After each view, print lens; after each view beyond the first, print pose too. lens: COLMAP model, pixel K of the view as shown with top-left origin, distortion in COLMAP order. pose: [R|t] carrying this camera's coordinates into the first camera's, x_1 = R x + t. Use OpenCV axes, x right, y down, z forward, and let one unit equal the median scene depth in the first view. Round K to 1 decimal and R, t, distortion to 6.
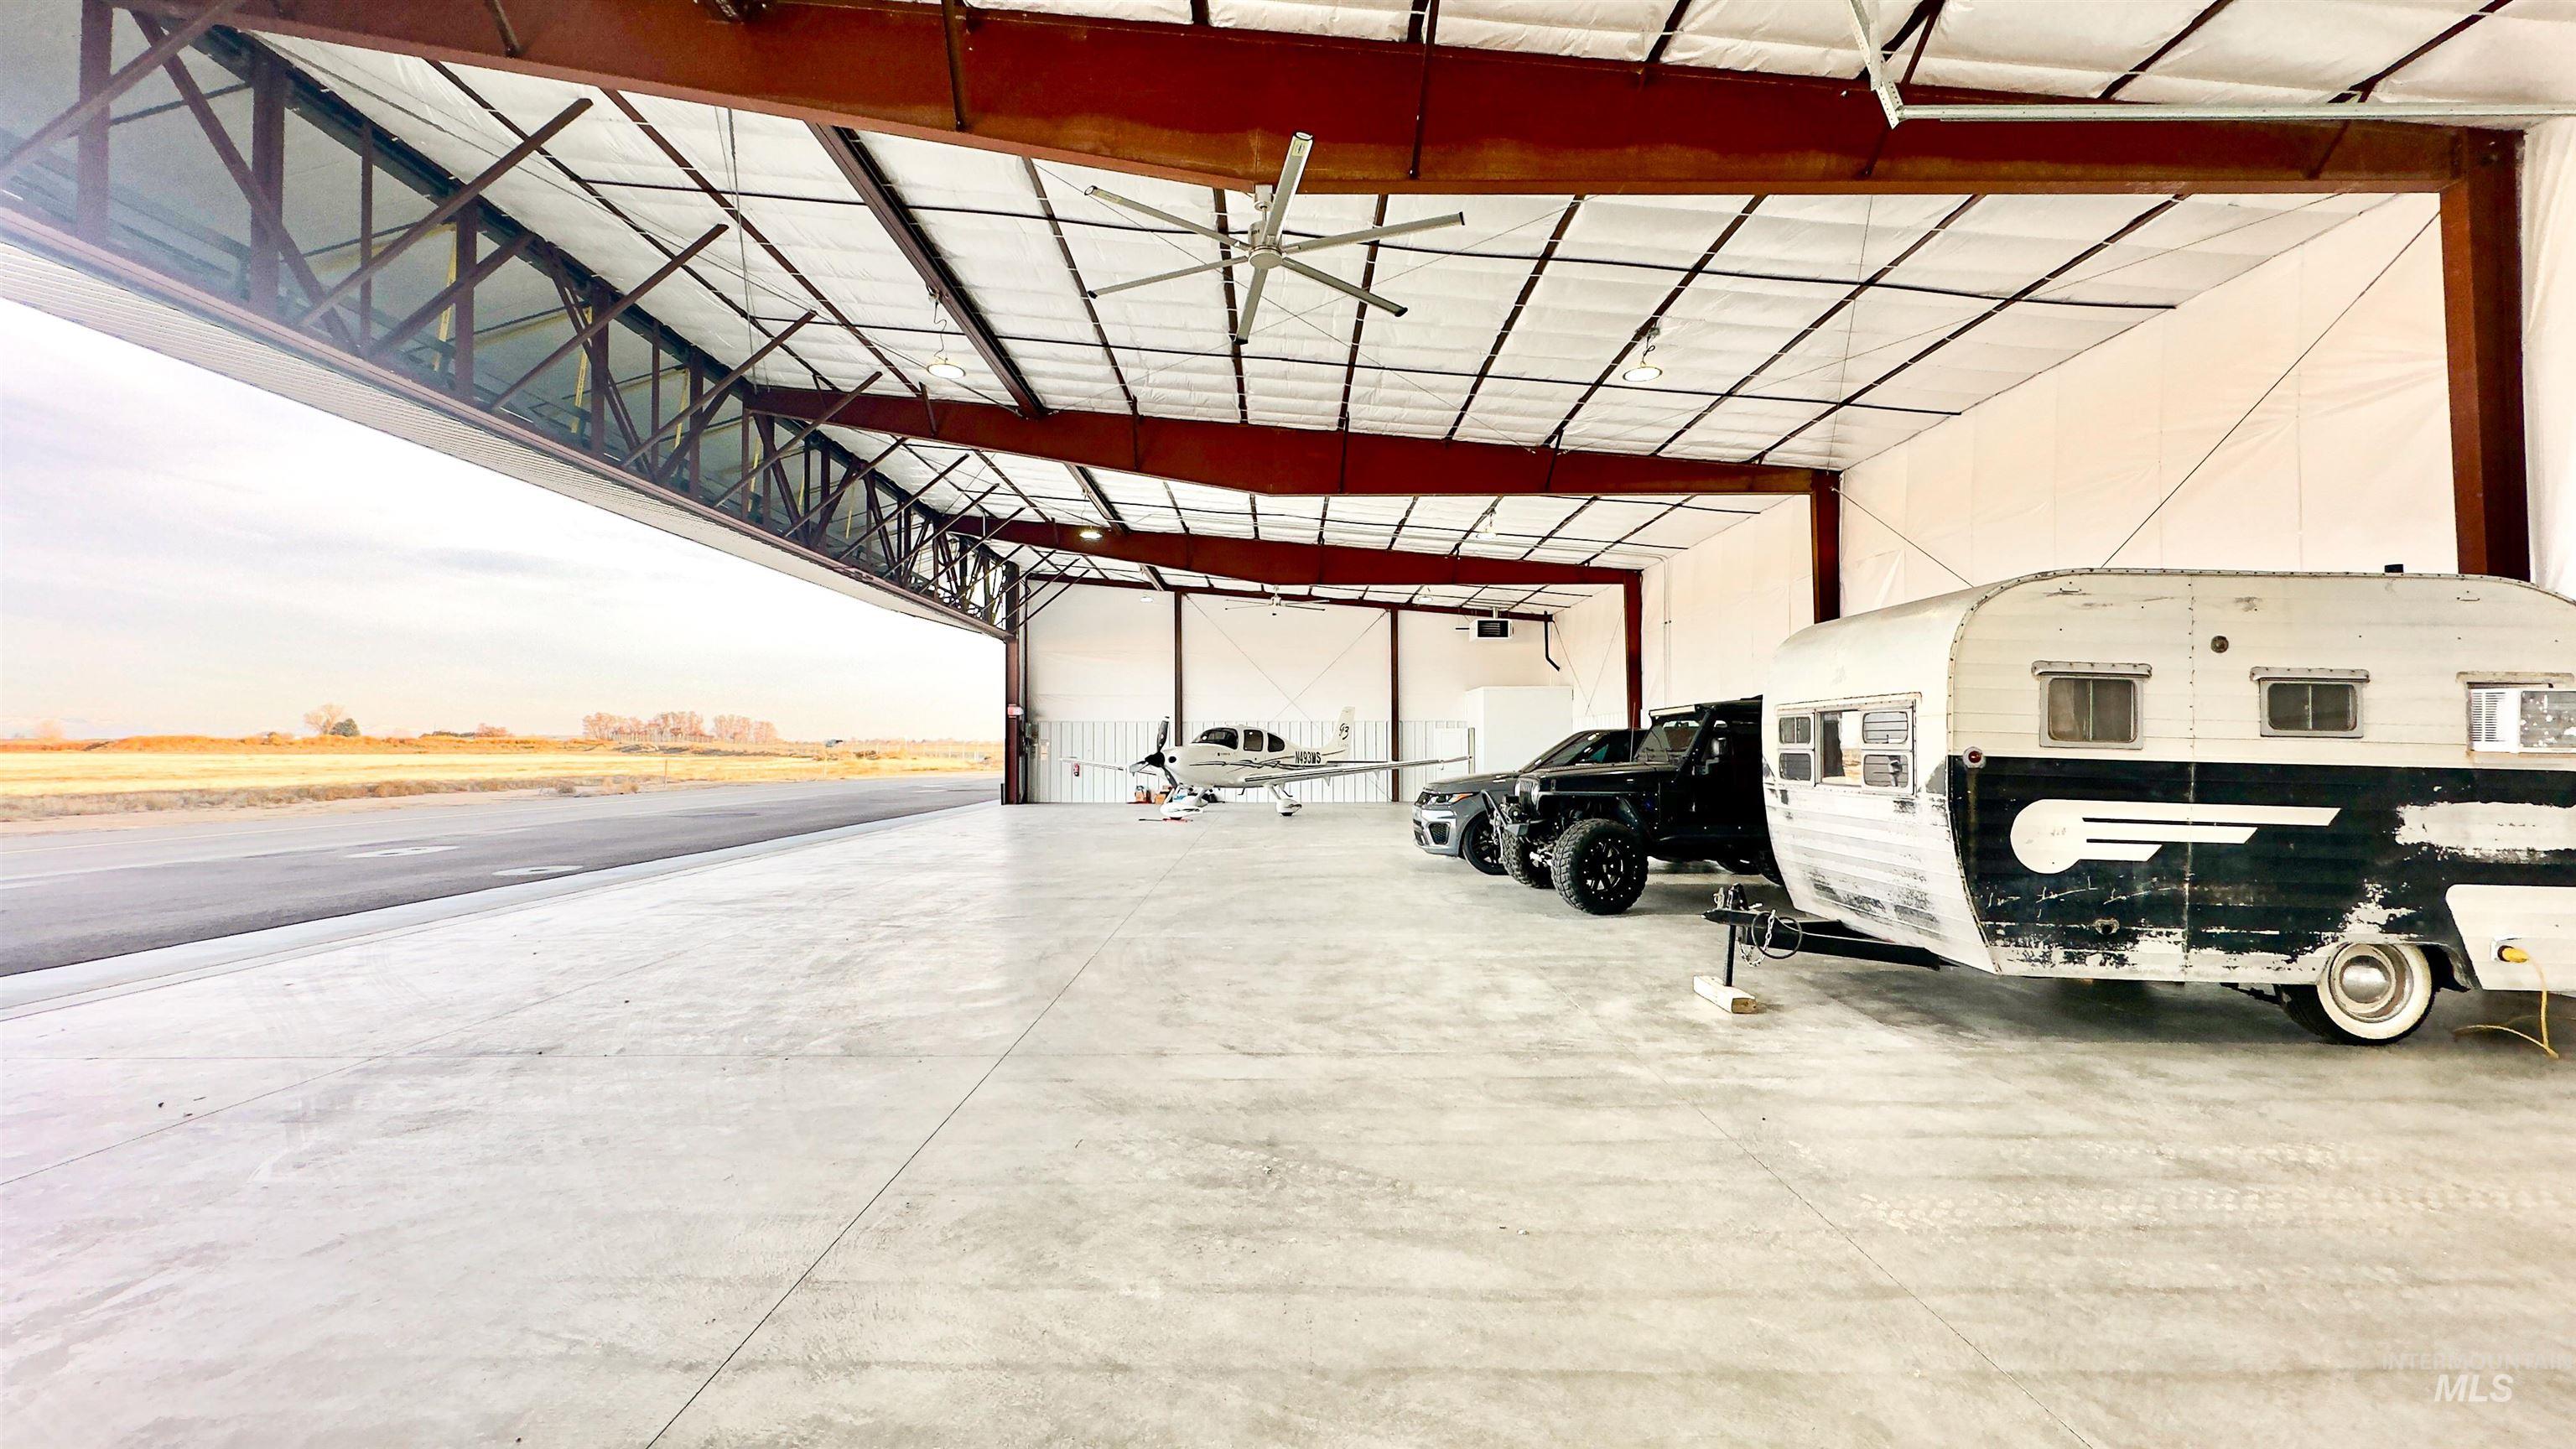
lens RADIAL K [[1020.4, 0, 1284.0], [0, 1020.4, 725.4], [0, 0, 1]] dist [-0.001363, 0.000513]
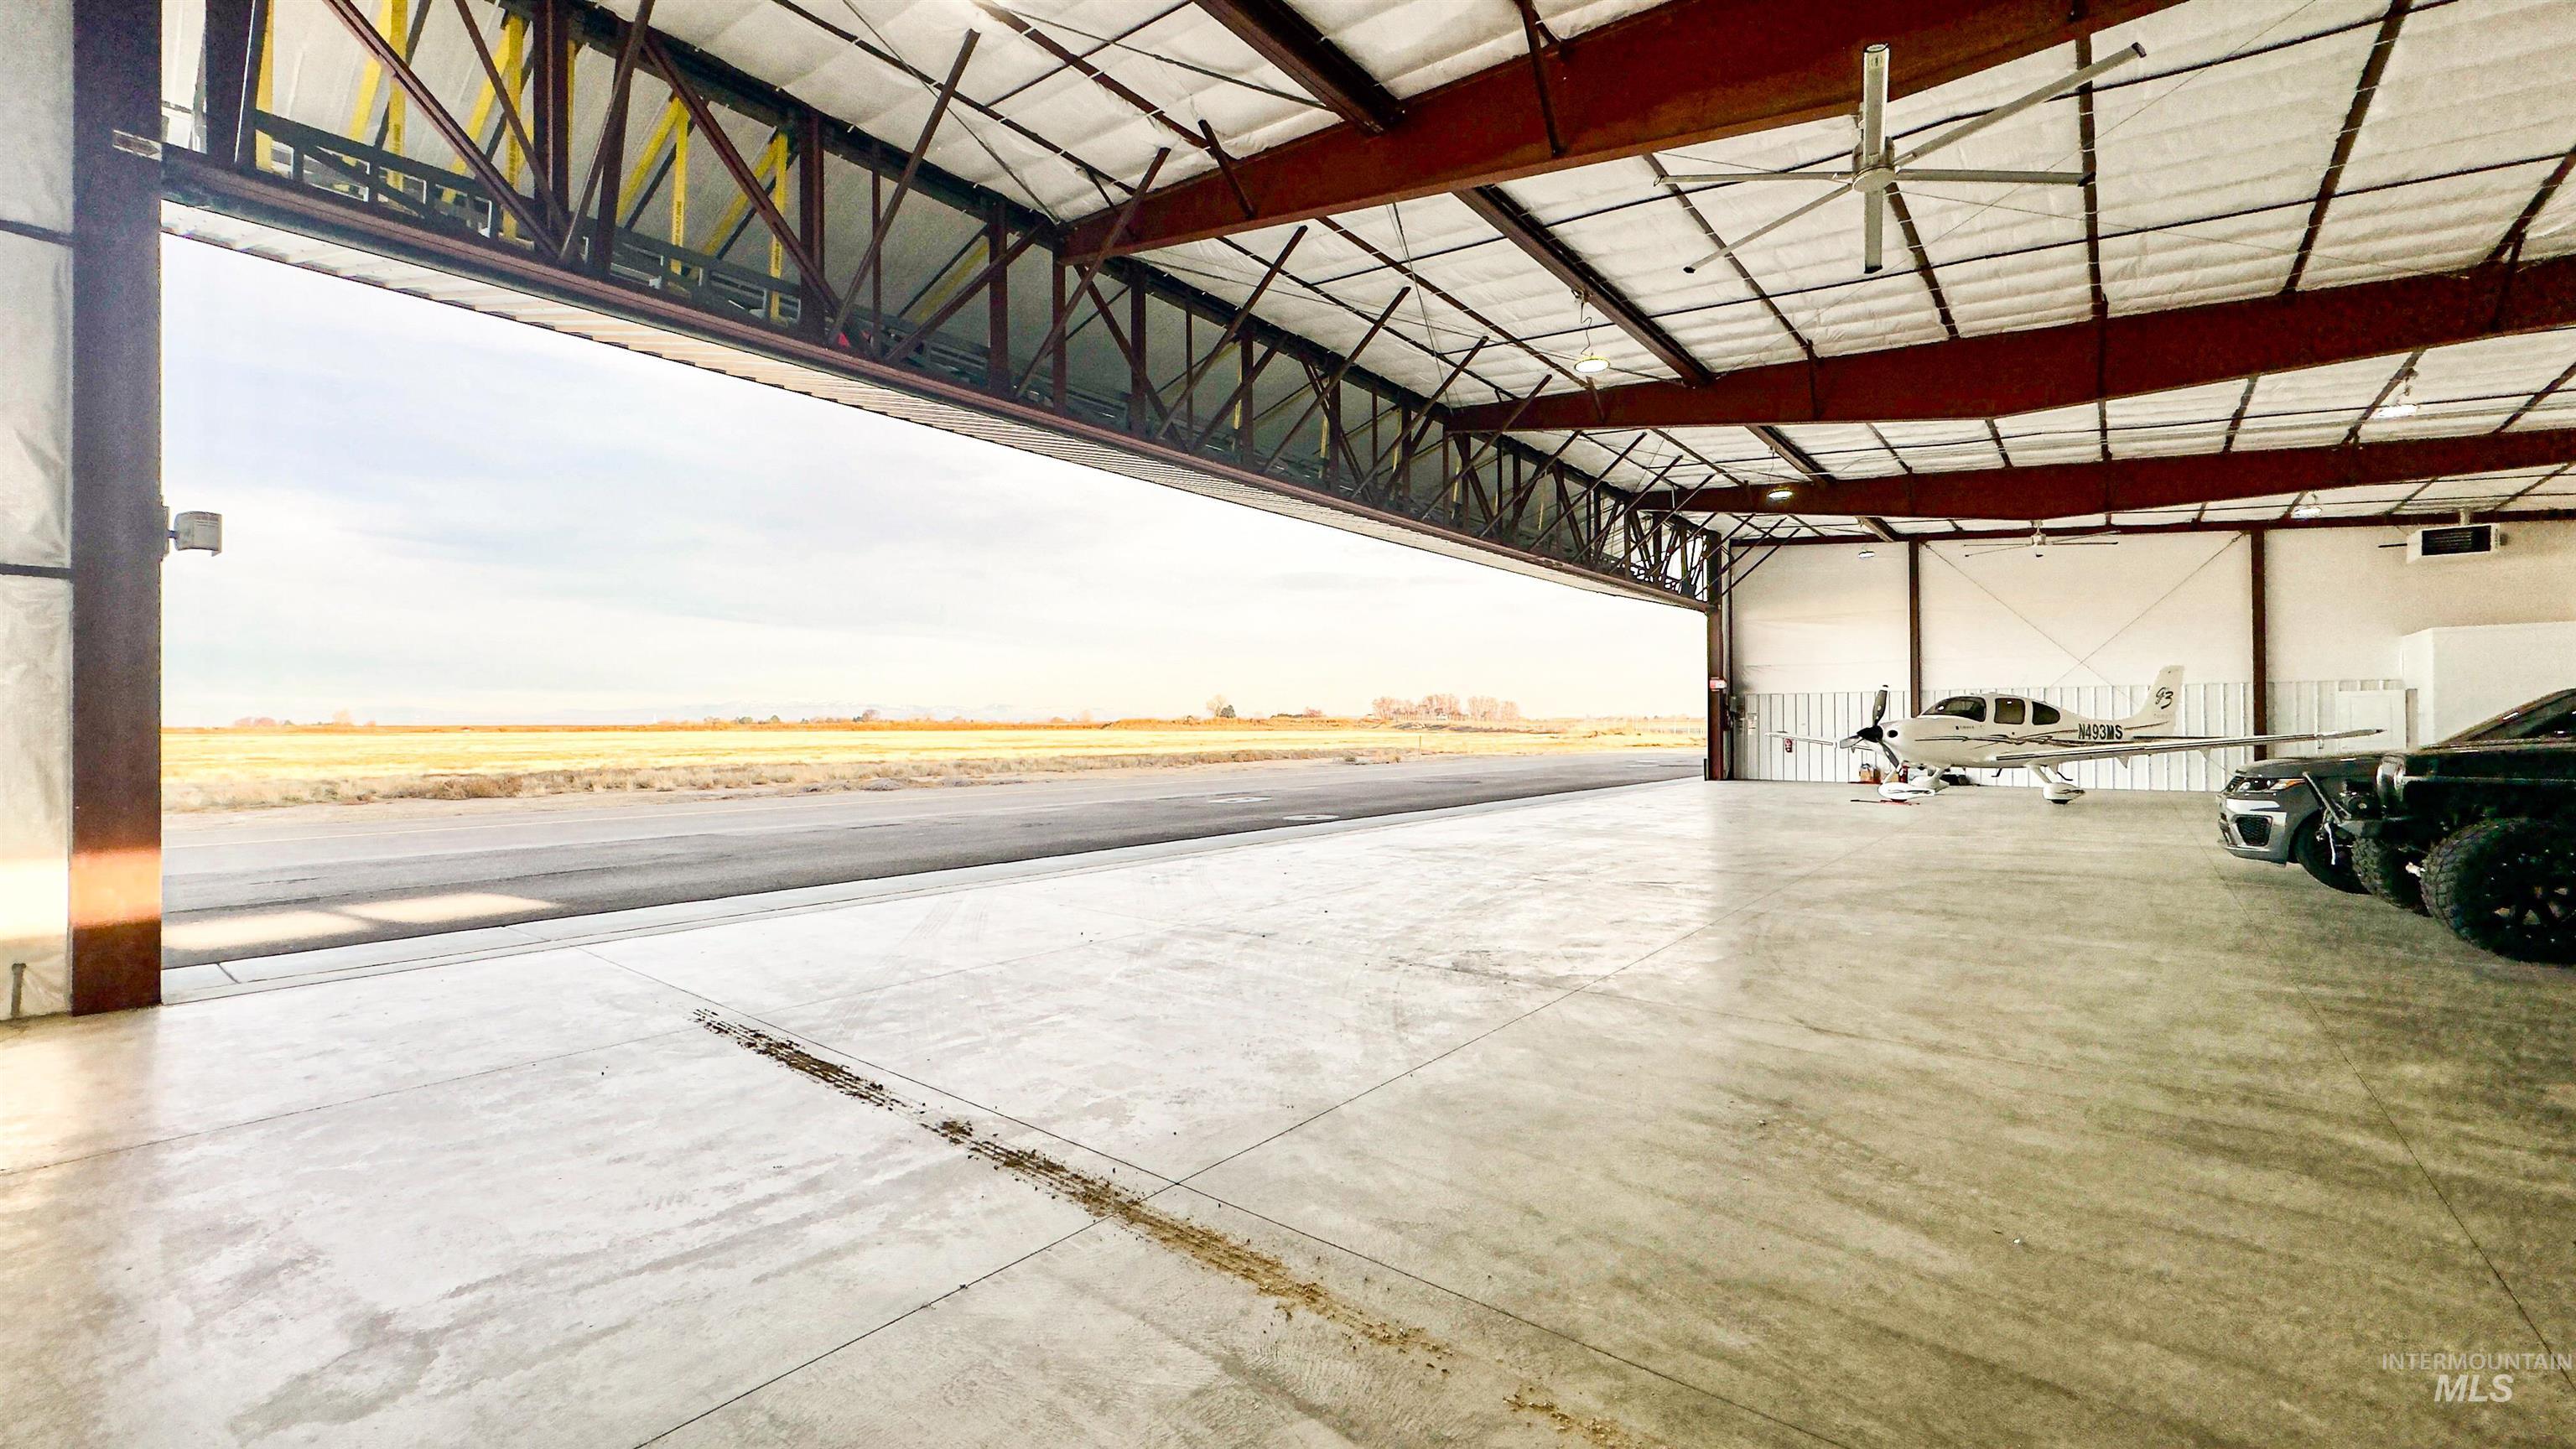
lens RADIAL K [[1020.4, 0, 1284.0], [0, 1020.4, 725.4], [0, 0, 1]] dist [-0.001363, 0.000513]
pose [[0.771796, -0.004249, -0.635856, 0.070839], [0.019011, 0.999685, 0.016395, 0.002588], [0.635586, -0.024742, 0.771634, -0.023670]]
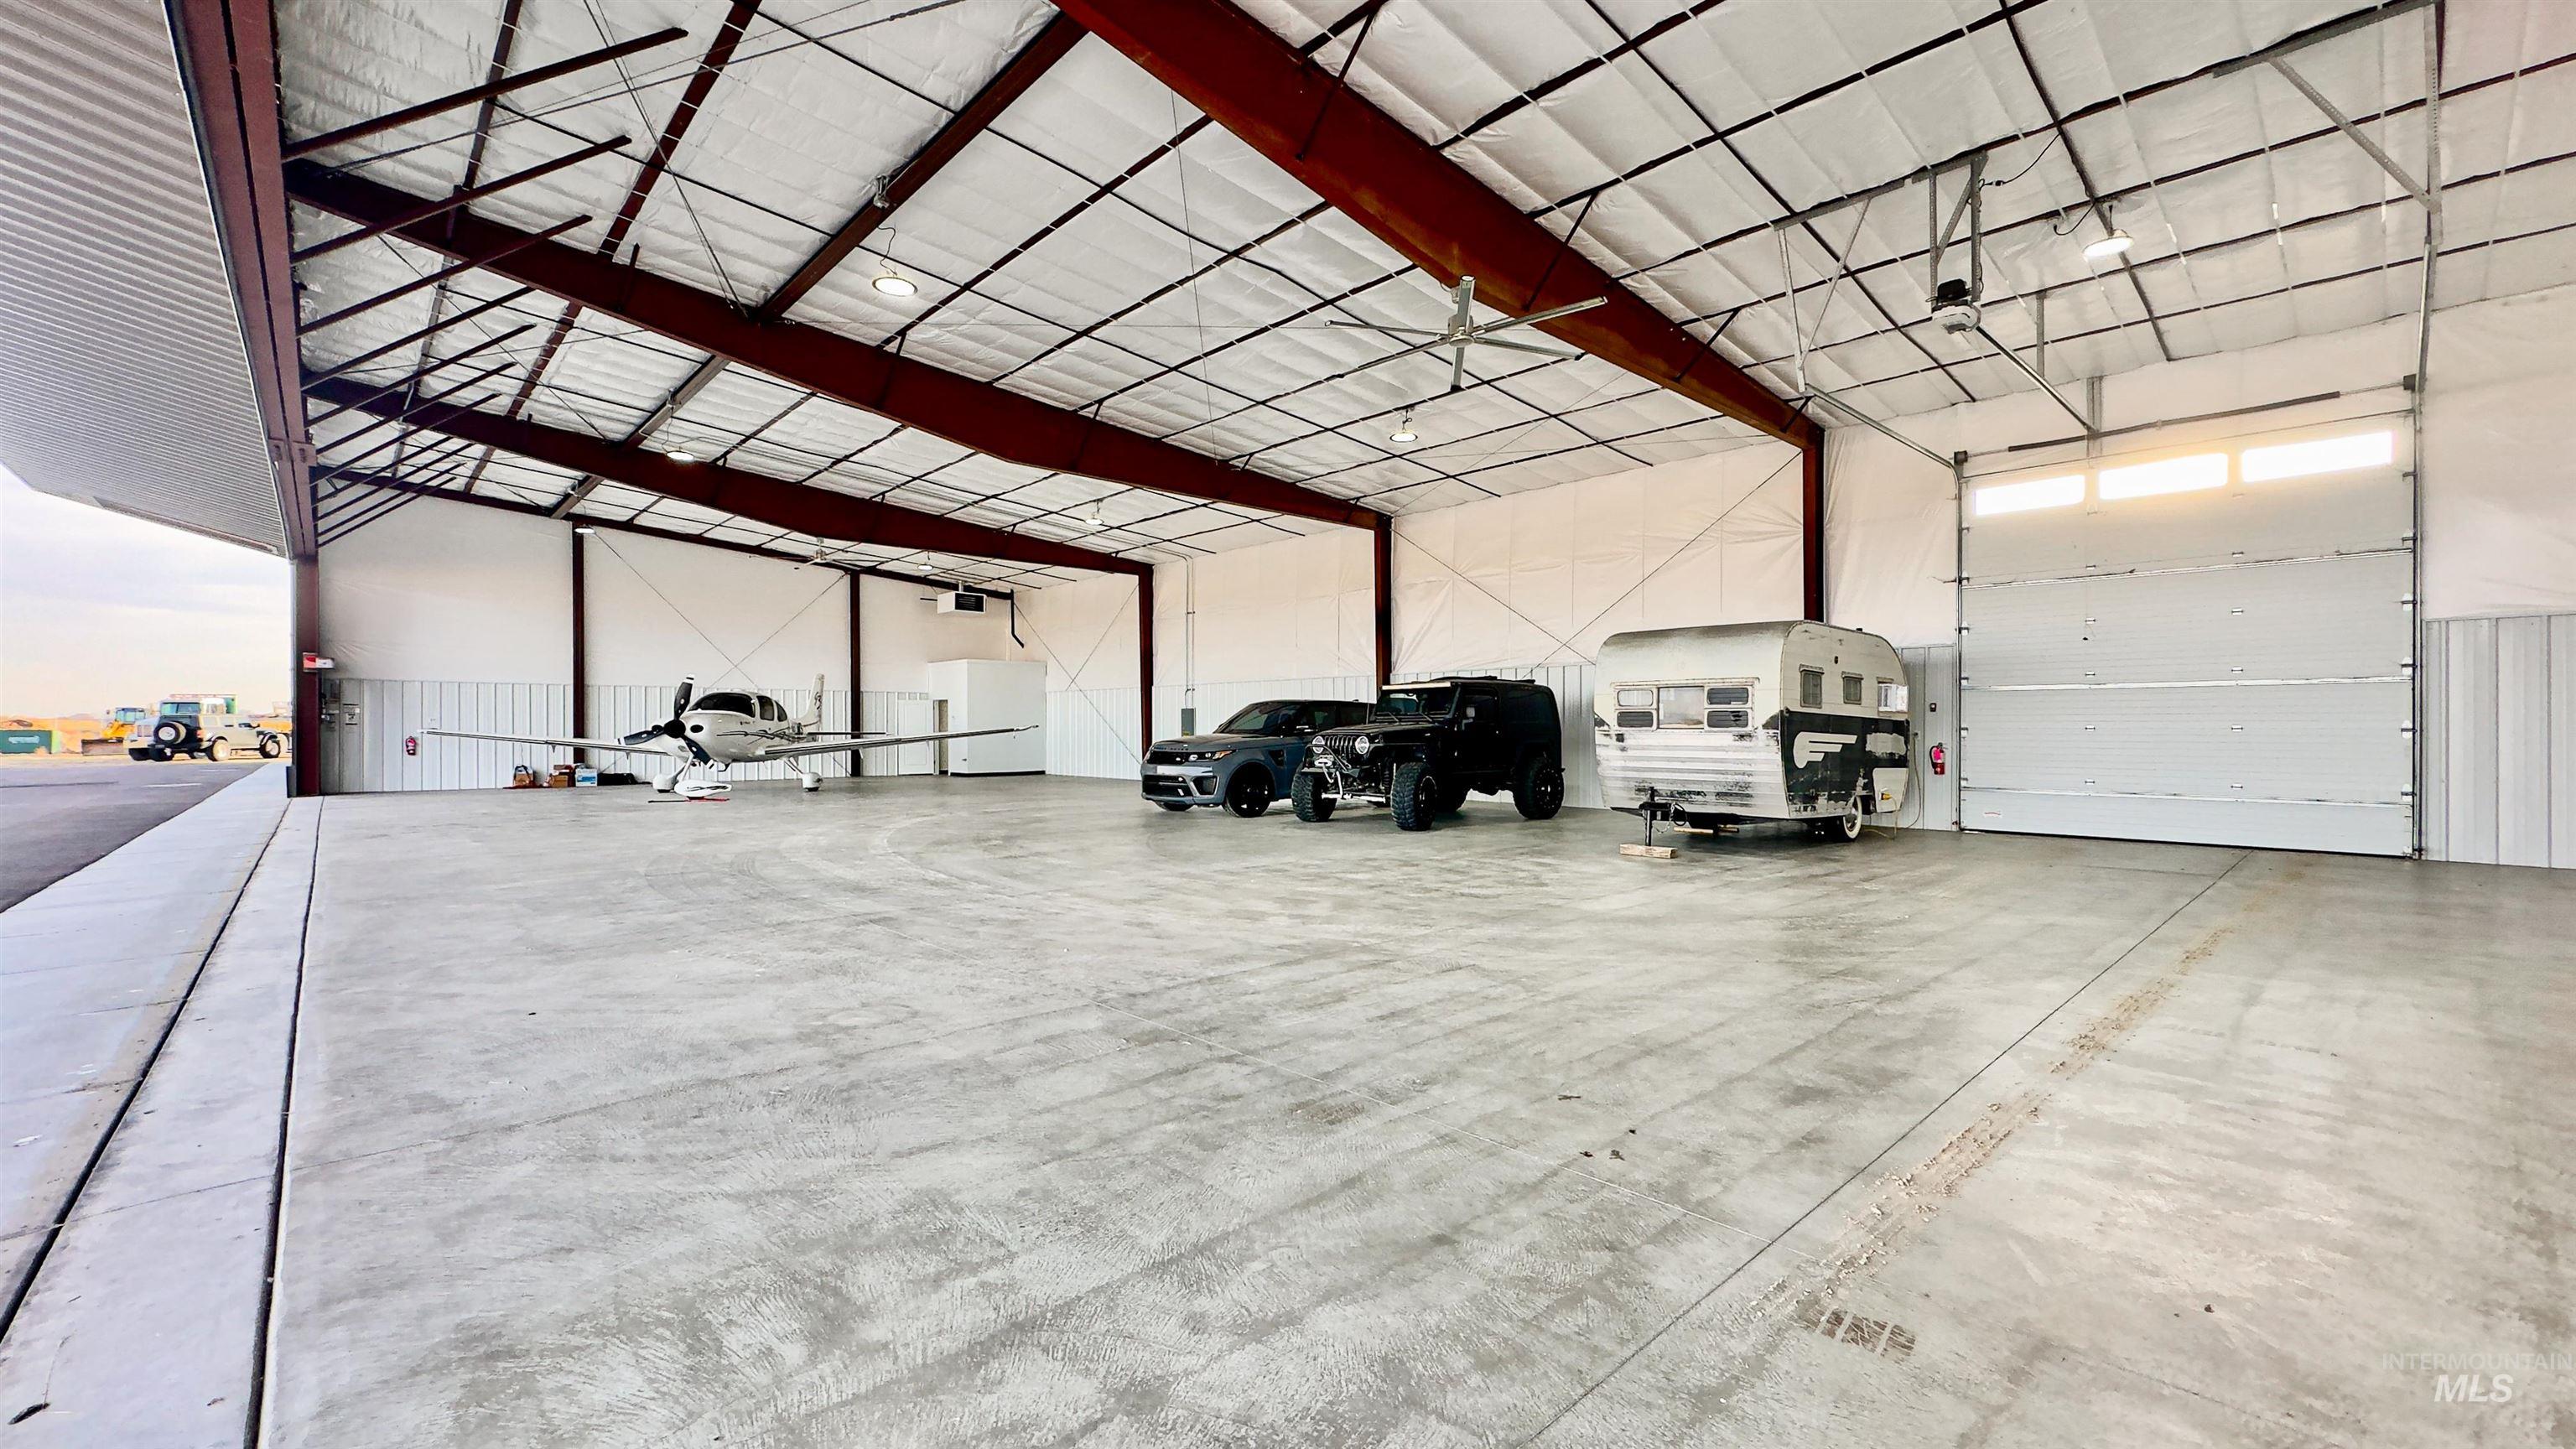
lens RADIAL K [[1029.9, 0, 1276.8], [0, 1029.9, 734.4], [0, 0, 1]] dist [-0.001103, 0.000091]
pose [[0.742130, -0.003017, 0.670249, -0.513355], [-0.016129, 0.999620, 0.022359, 0.017355], [-0.670062, -0.027404, 0.741799, 0.062365]]
